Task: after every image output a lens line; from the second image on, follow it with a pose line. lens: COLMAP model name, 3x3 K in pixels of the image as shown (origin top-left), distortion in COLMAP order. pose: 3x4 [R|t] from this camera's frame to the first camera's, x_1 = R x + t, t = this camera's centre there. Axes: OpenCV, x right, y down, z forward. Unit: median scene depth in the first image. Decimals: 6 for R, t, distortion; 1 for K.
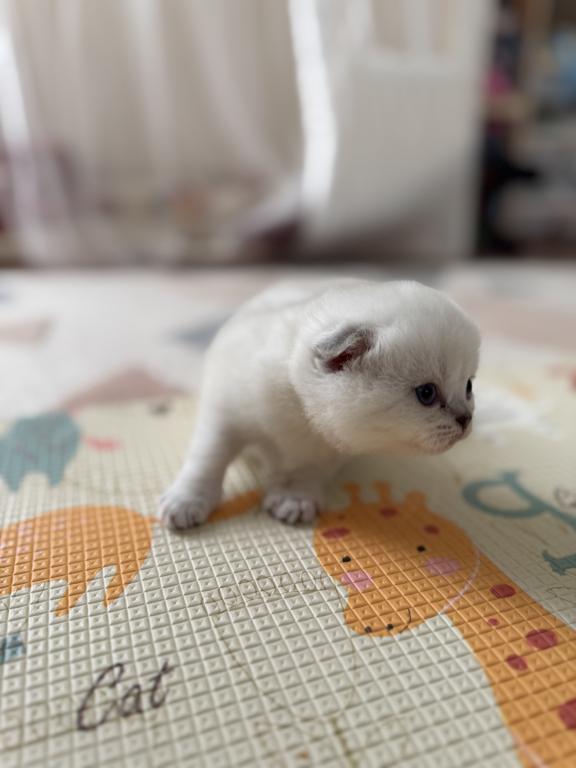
lens RADIAL K [[575.3, 0, 296.4], [0, 575.3, 385.5], [0, 0, 1]] dist [-0.027198, -0.001137]
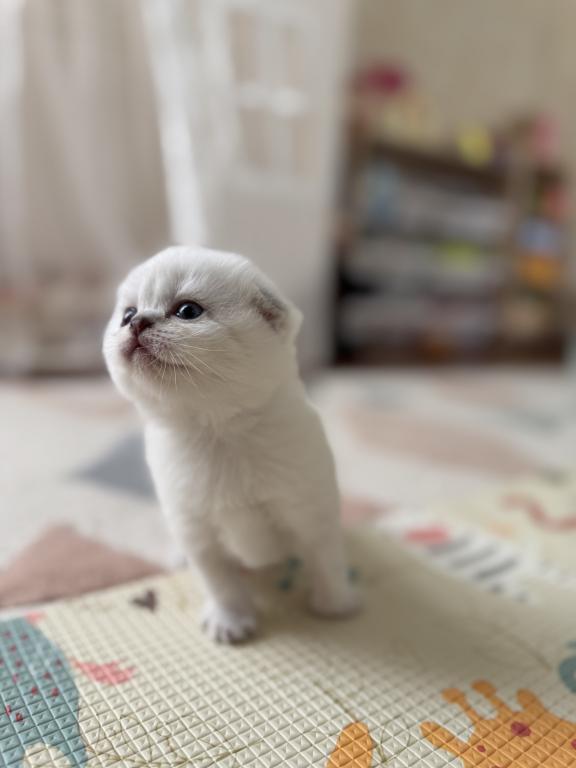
lens RADIAL K [[575.3, 0, 284.8], [0, 575.3, 387.0], [0, 0, 1]] dist [-0.027198, -0.001137]
pose [[0.950235, -0.006279, 0.311470, -0.496896], [0.053039, 0.988461, -0.141886, -0.210792], [-0.306985, 0.151345, 0.939604, 0.268431]]
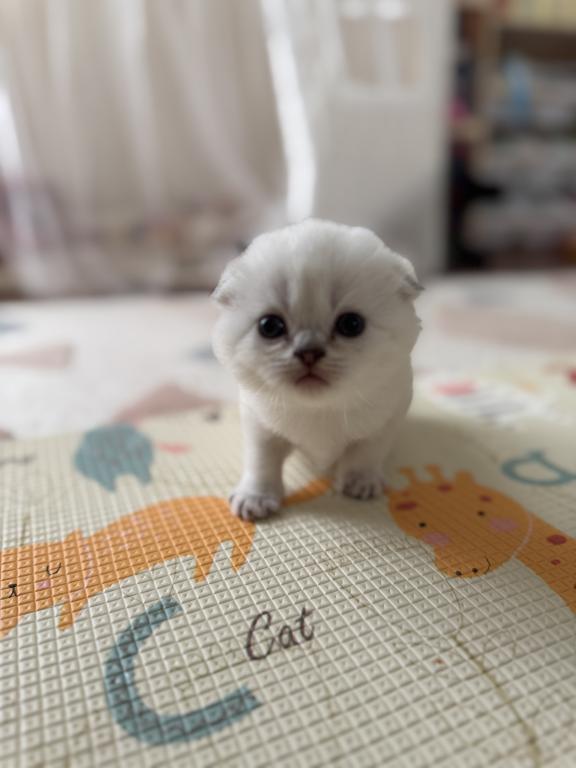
lens RADIAL K [[575.3, 0, 290.8], [0, 575.3, 379.9], [0, 0, 1]] dist [-0.027198, -0.001137]
pose [[0.997479, -0.048515, 0.051793, -0.231561], [0.050737, 0.997808, -0.042485, 0.040740], [-0.049618, 0.045006, 0.997754, -0.184171]]
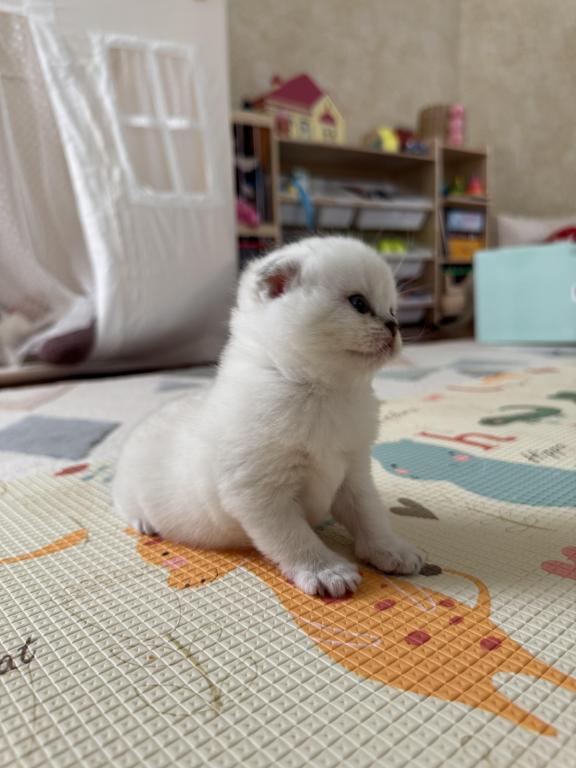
lens RADIAL K [[575.3, 0, 282.5], [0, 575.3, 387.1], [0, 0, 1]] dist [-0.027198, -0.001137]
pose [[0.940220, -0.111314, 0.321864, -0.036660], [0.171654, 0.971145, -0.165568, 0.199640], [-0.294146, 0.210919, 0.932197, -0.343834]]
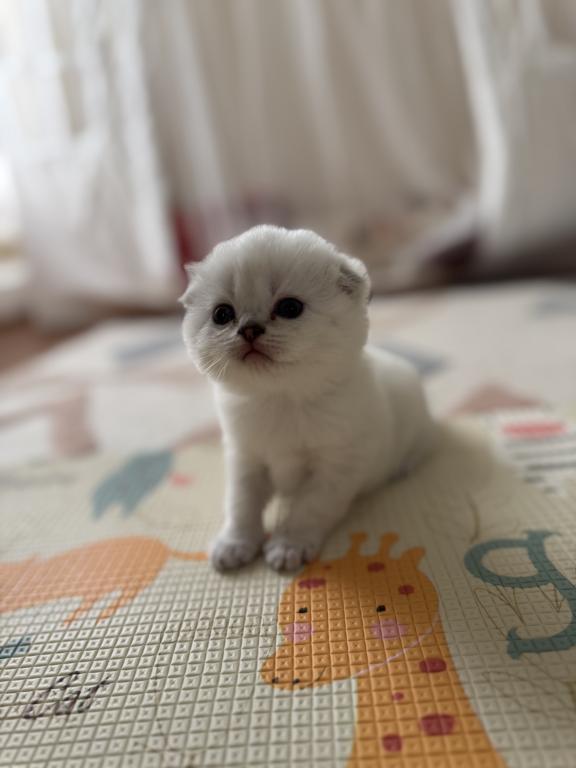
lens RADIAL K [[575.3, 0, 295.6], [0, 575.3, 385.4], [0, 0, 1]] dist [-0.027198, -0.001137]
pose [[0.912685, -0.030576, -0.407517, 0.515651], [0.018717, 0.999278, -0.033057, -0.074660], [0.408234, 0.022543, 0.912599, 0.025047]]
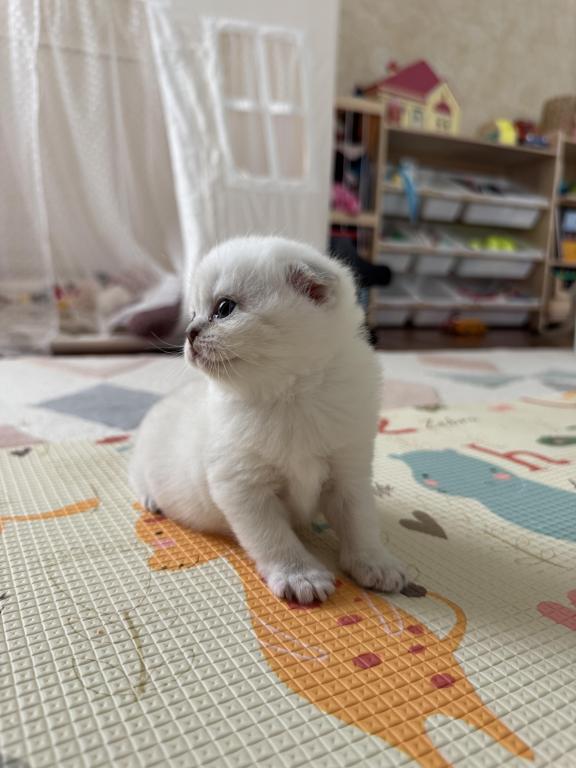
lens RADIAL K [[575.3, 0, 284.1], [0, 575.3, 382.1], [0, 0, 1]] dist [-0.027198, -0.001137]
pose [[0.986873, -0.016690, 0.160635, 0.163977], [0.044435, 0.984318, -0.170717, 0.201099], [-0.155266, 0.175613, 0.972138, -0.369937]]
